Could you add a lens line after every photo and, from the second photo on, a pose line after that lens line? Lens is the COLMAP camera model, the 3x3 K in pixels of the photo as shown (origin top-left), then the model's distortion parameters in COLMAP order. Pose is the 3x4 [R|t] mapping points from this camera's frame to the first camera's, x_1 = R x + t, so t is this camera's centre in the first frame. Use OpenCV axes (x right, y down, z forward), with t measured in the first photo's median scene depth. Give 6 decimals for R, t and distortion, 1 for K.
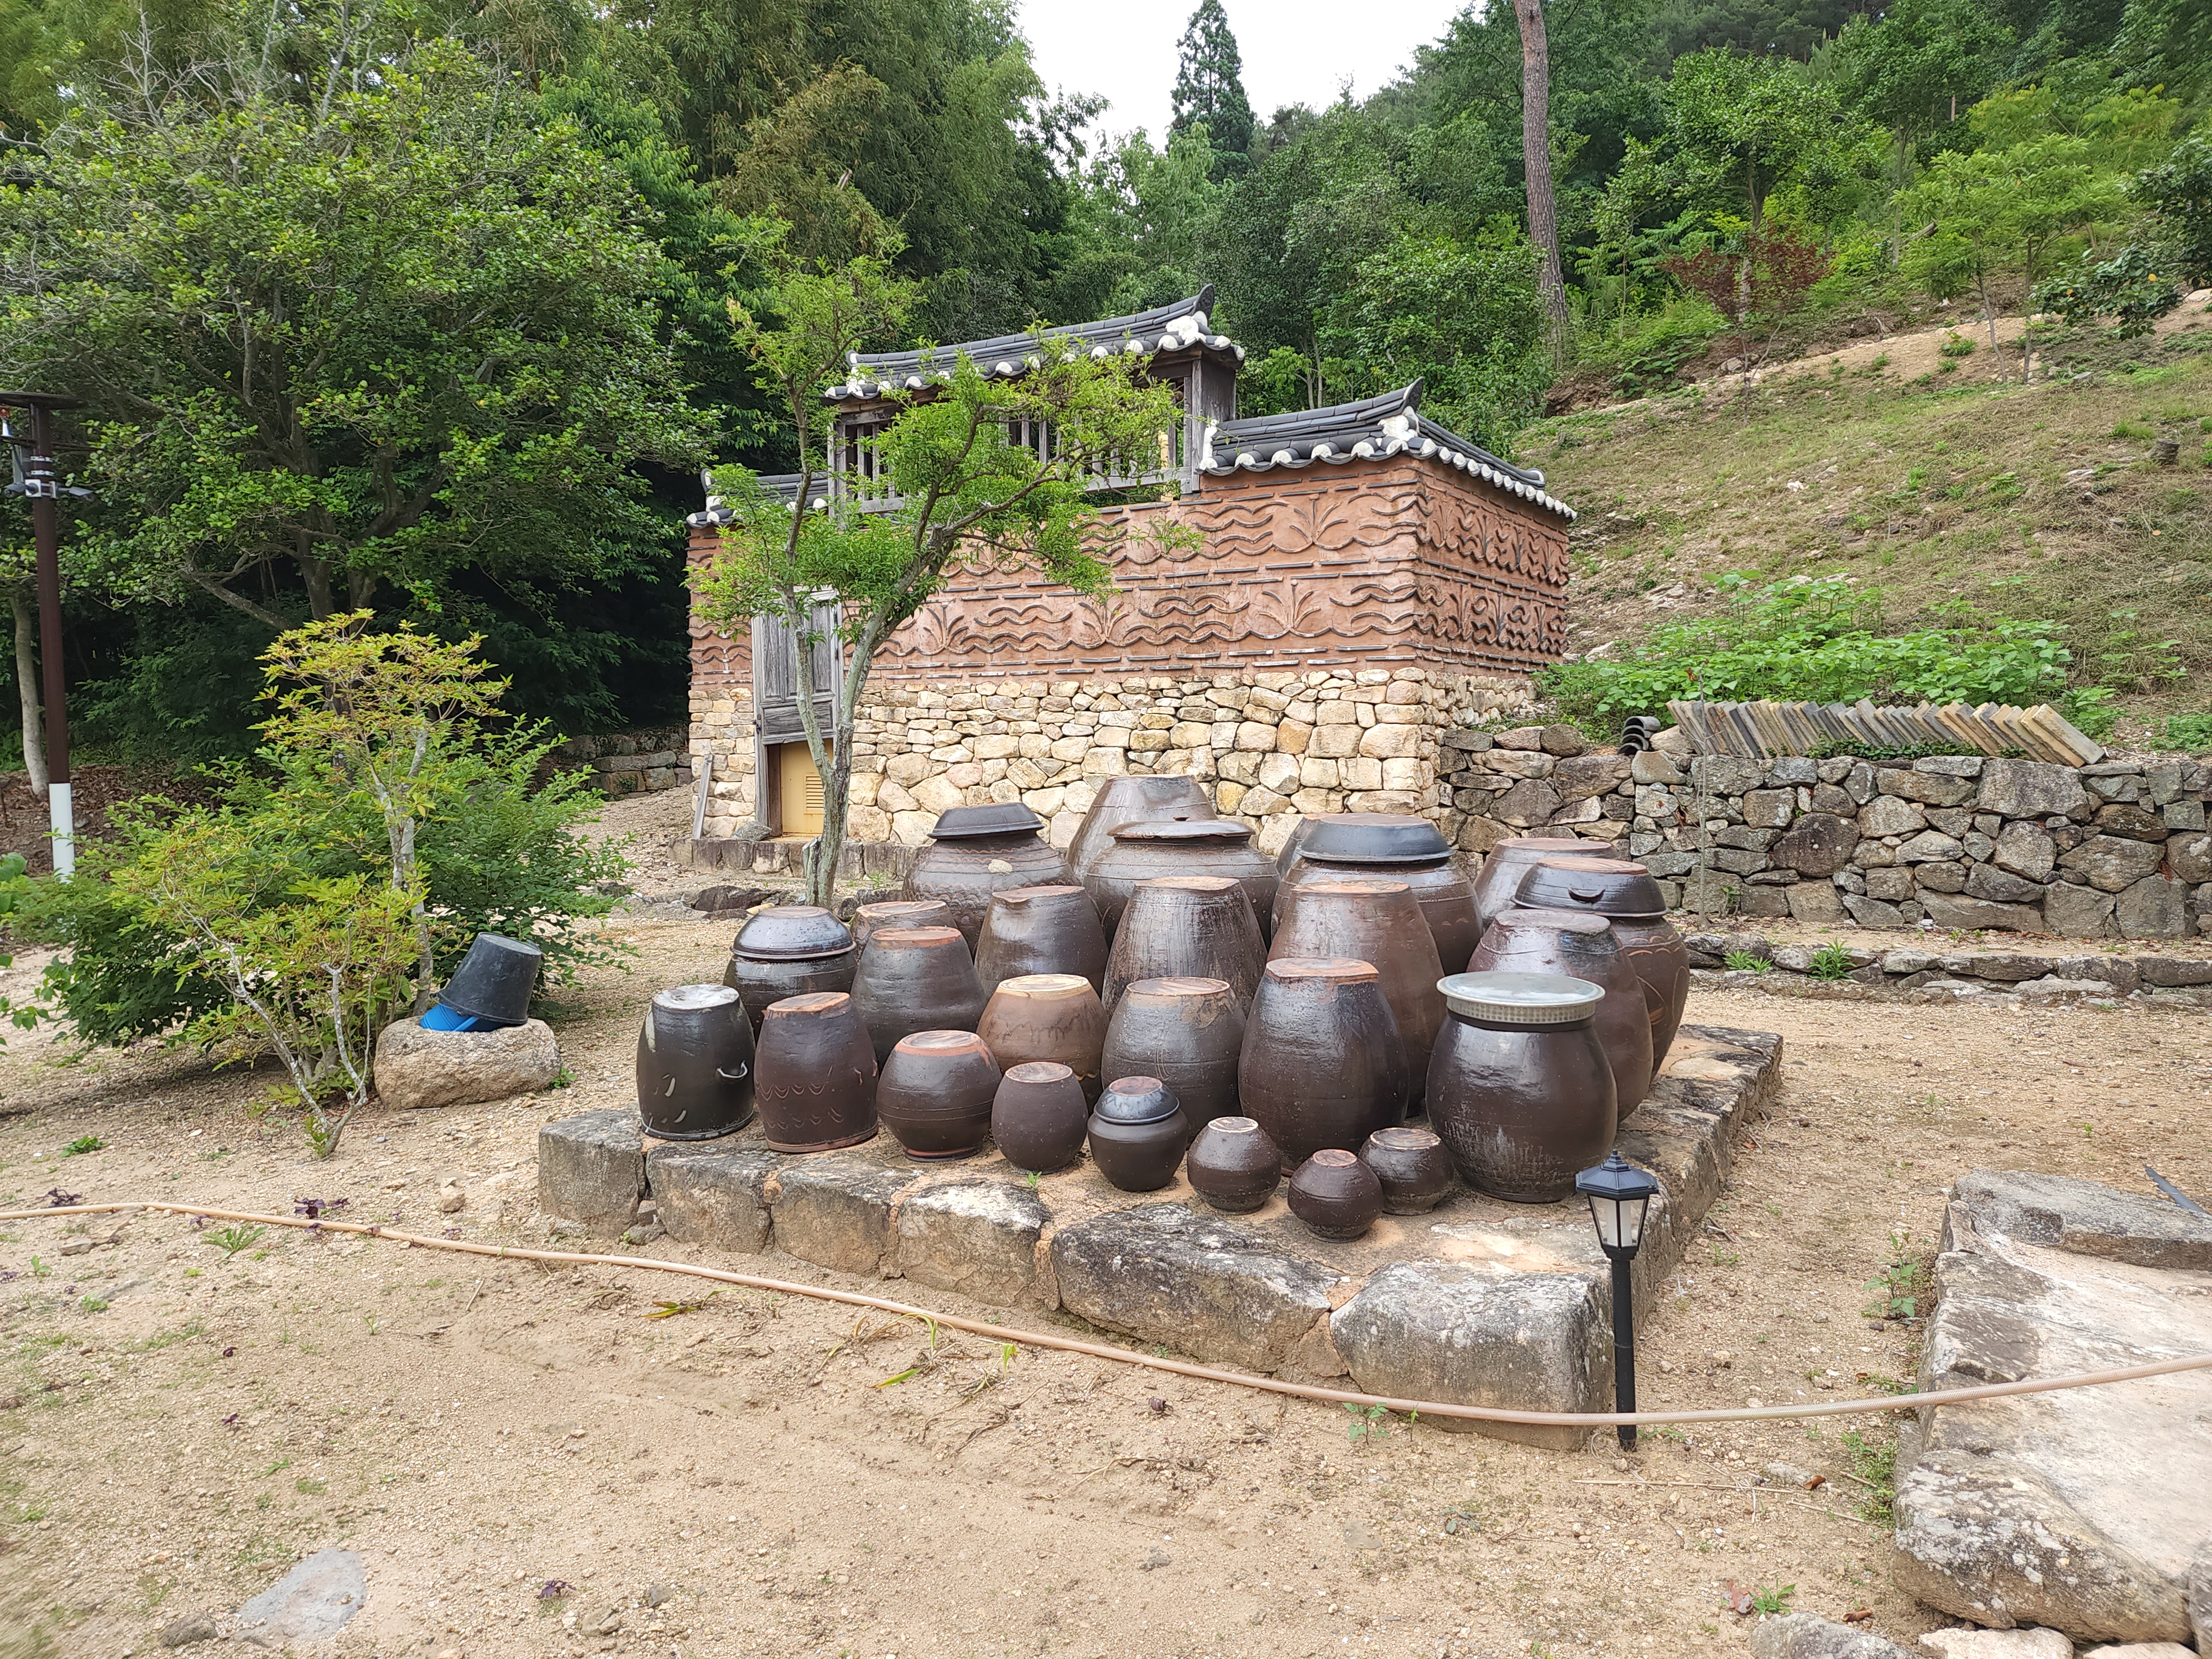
lens RADIAL K [[1478.3, 0, 1113.1], [0, 1478.3, 830.4], [0, 0, 1]] dist [0.052525, -0.045718]
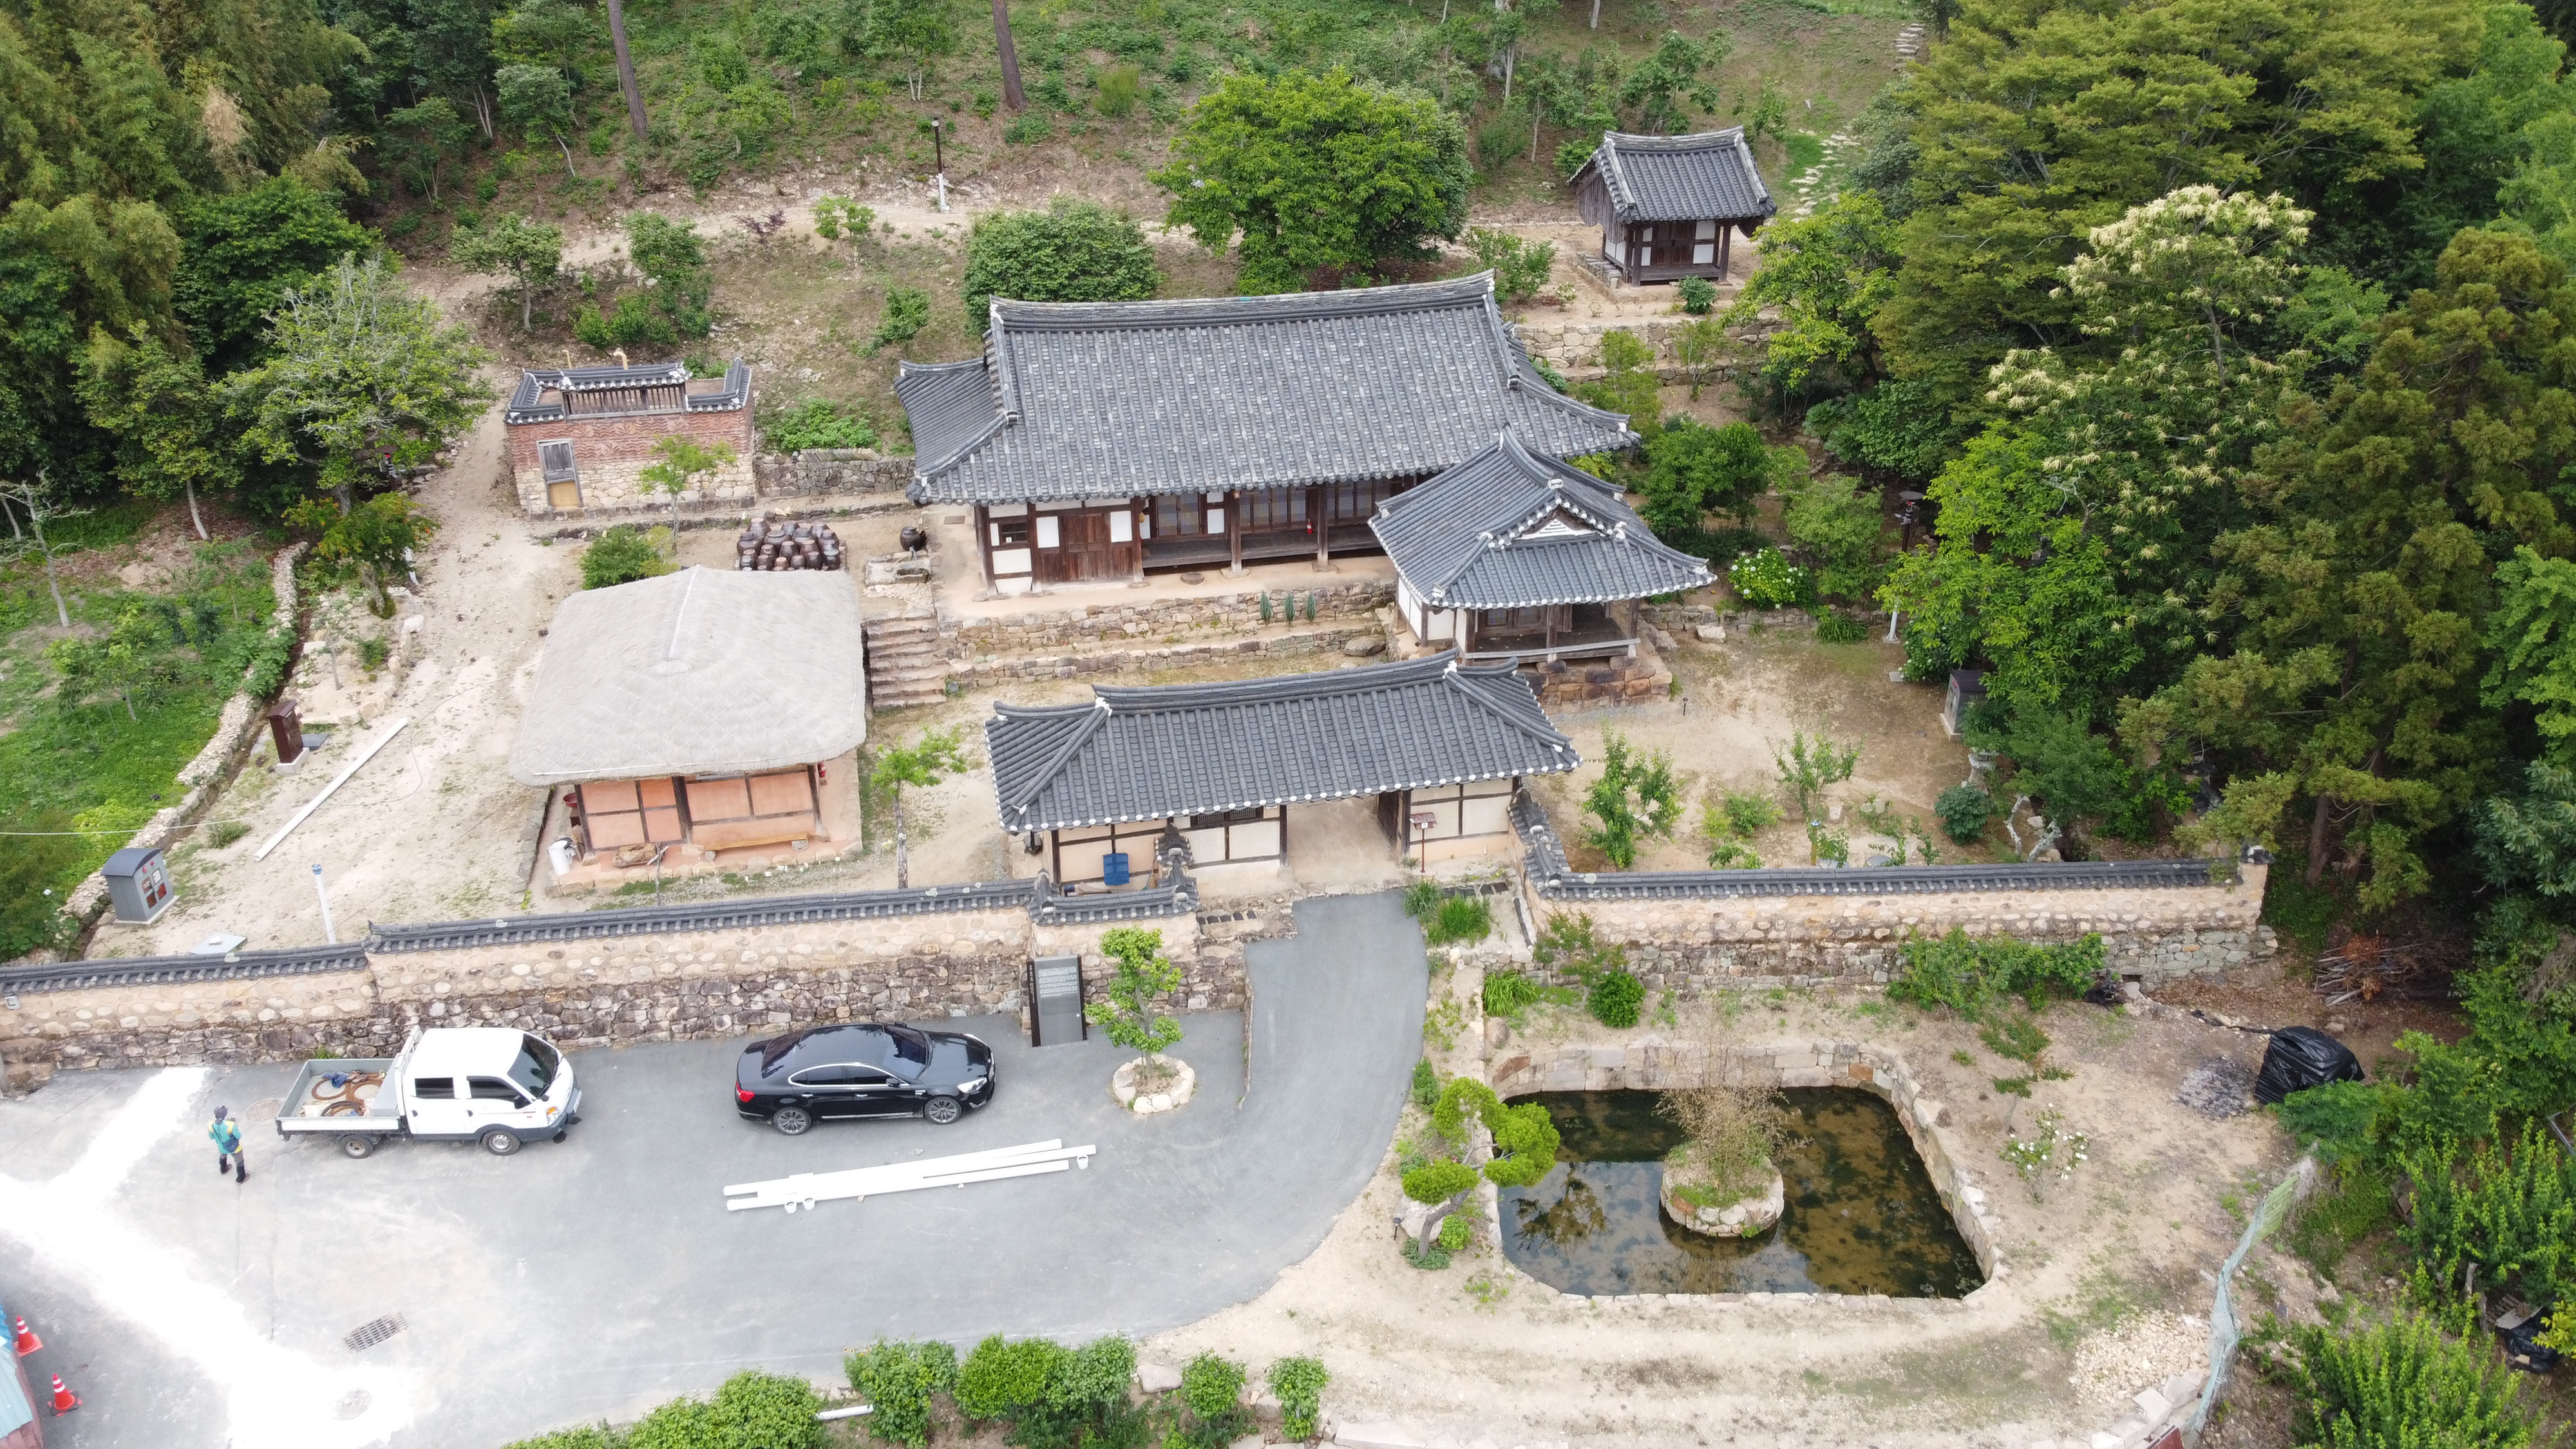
lens RADIAL K [[1982.4, 0, 1281.3], [0, 1982.4, 727.4], [0, 0, 1]] dist [-0.002988, -0.003731]
pose [[0.747640, -0.294008, 0.595478, -2.271528], [0.046320, 0.917565, 0.394878, -1.551452], [-0.662487, -0.267644, 0.699627, -4.231956]]
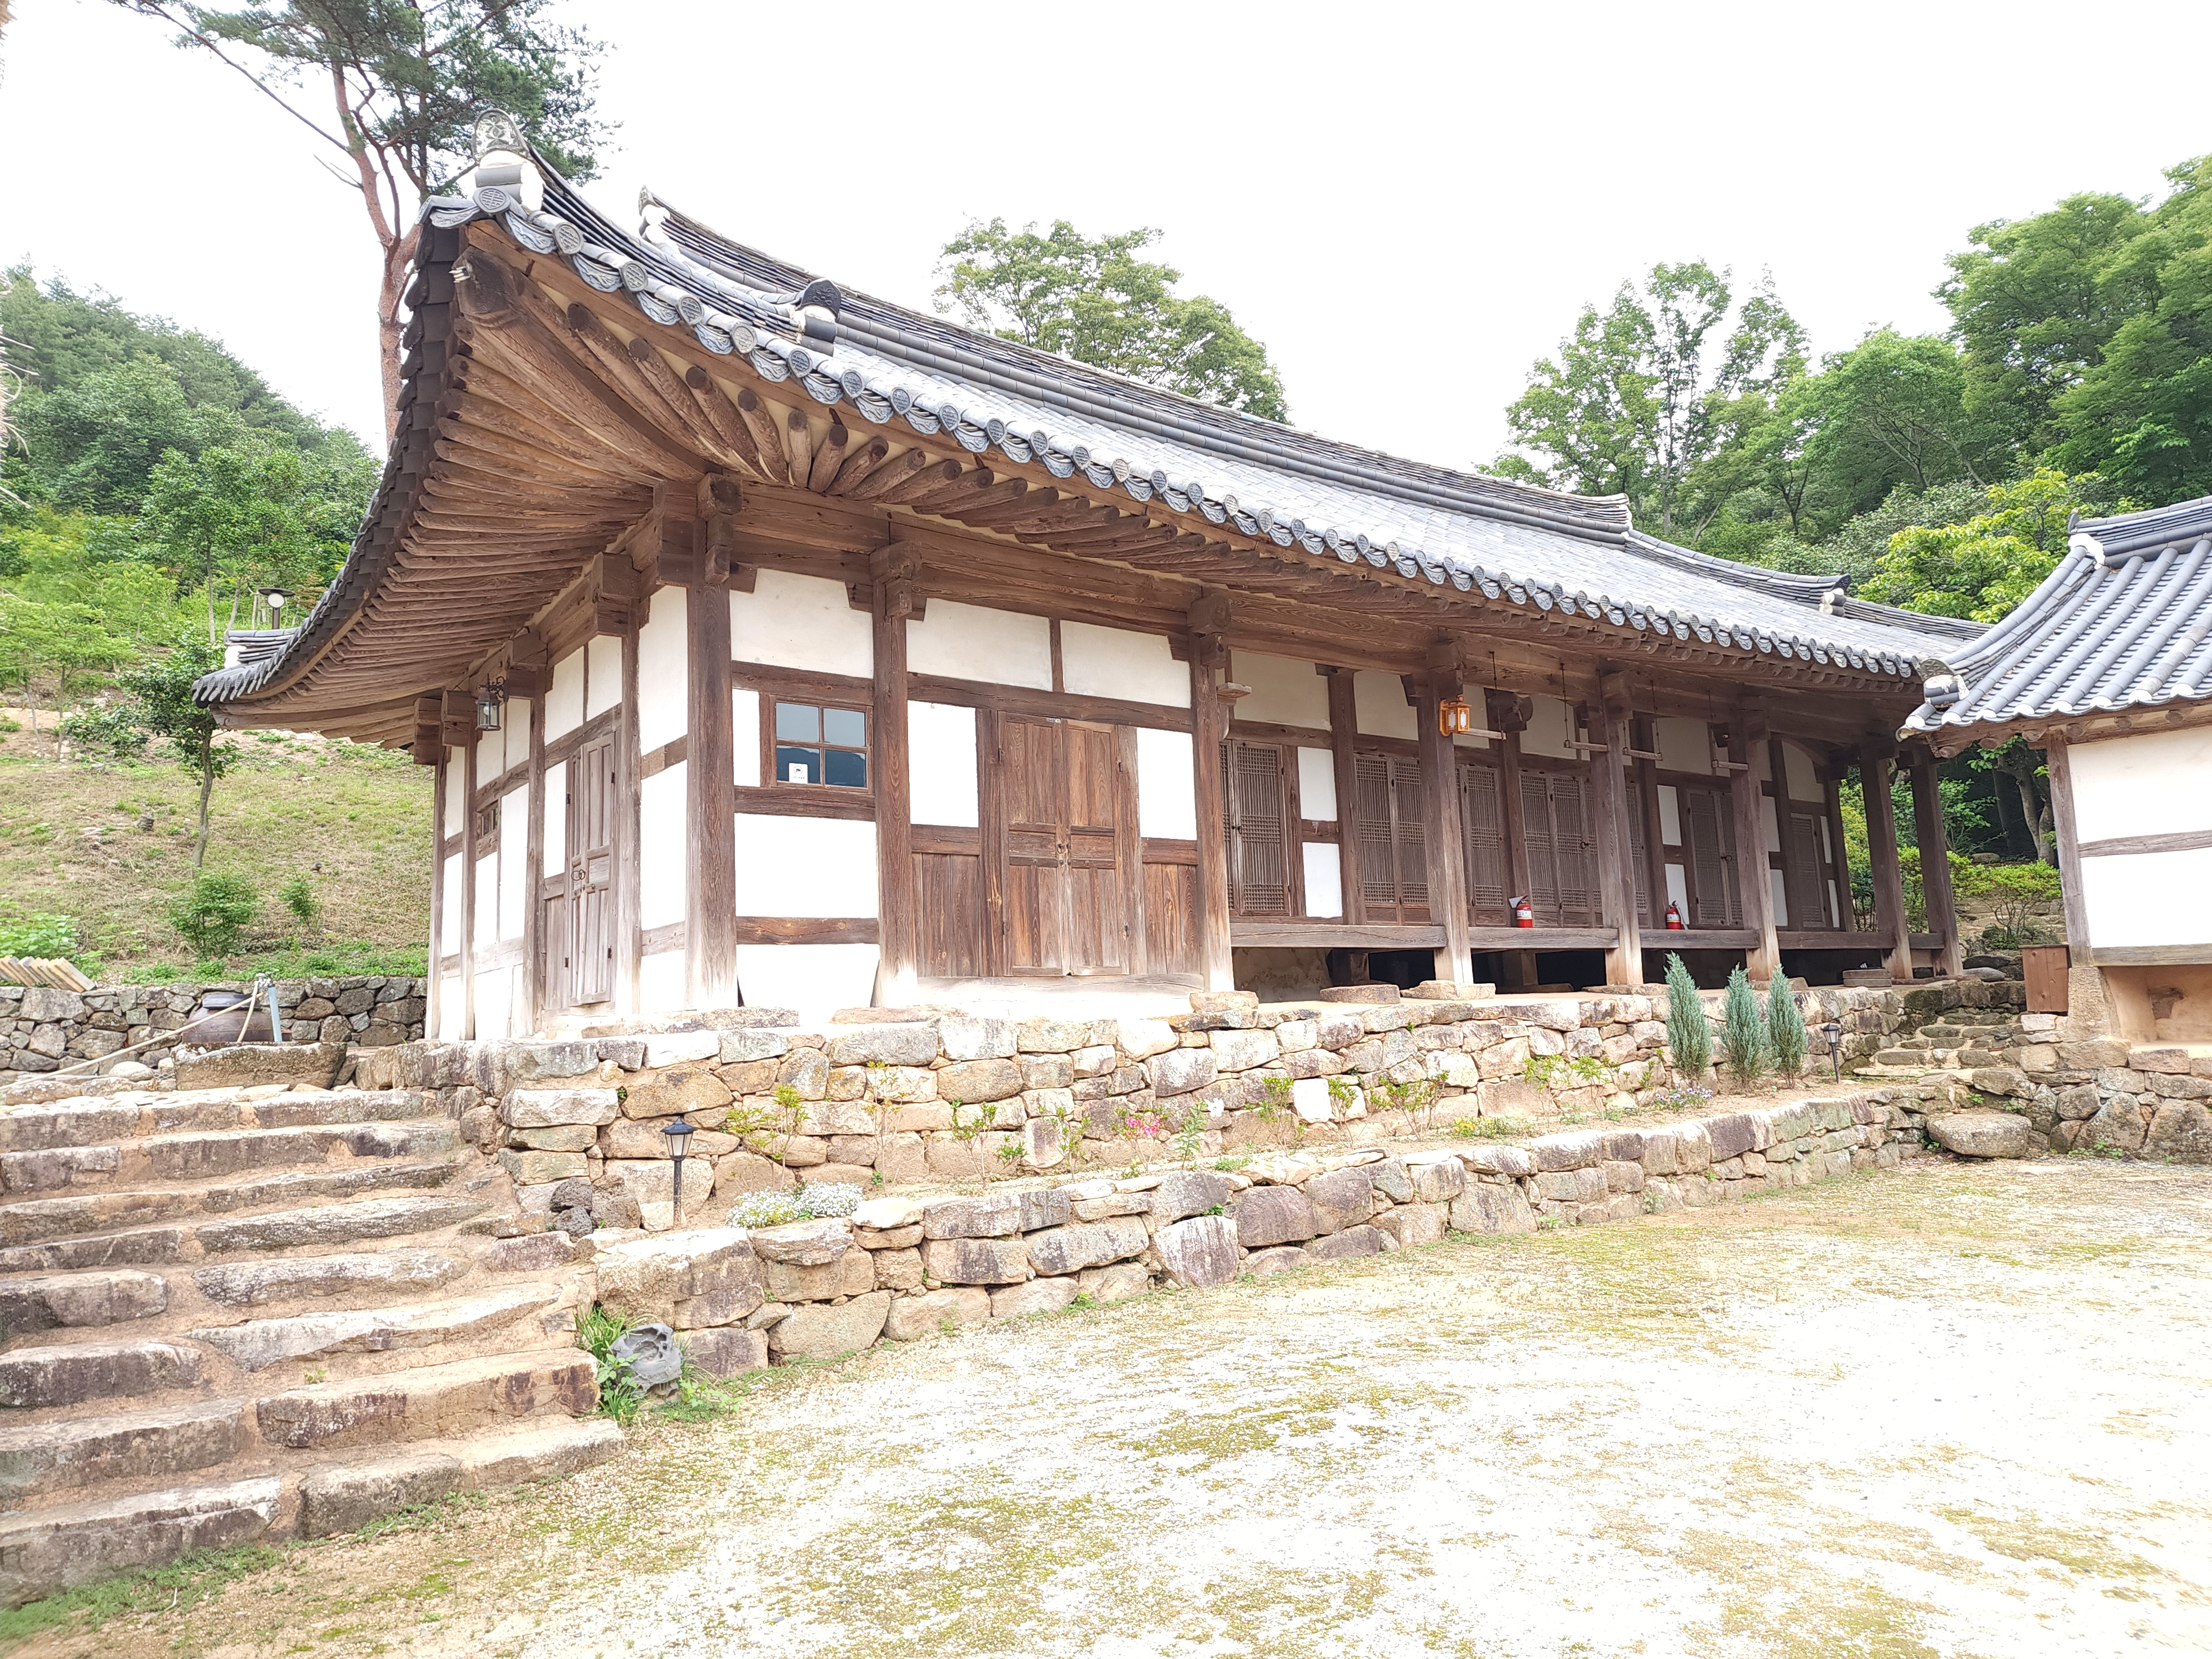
lens RADIAL K [[1478.3, 0, 1117.9], [0, 1478.3, 810.8], [0, 0, 1]] dist [0.052525, -0.045718]
pose [[0.403169, 0.125415, 0.906491, -0.410760], [0.097402, 0.979057, -0.178775, 0.150803], [-0.909927, 0.160370, 0.382510, -0.685660]]
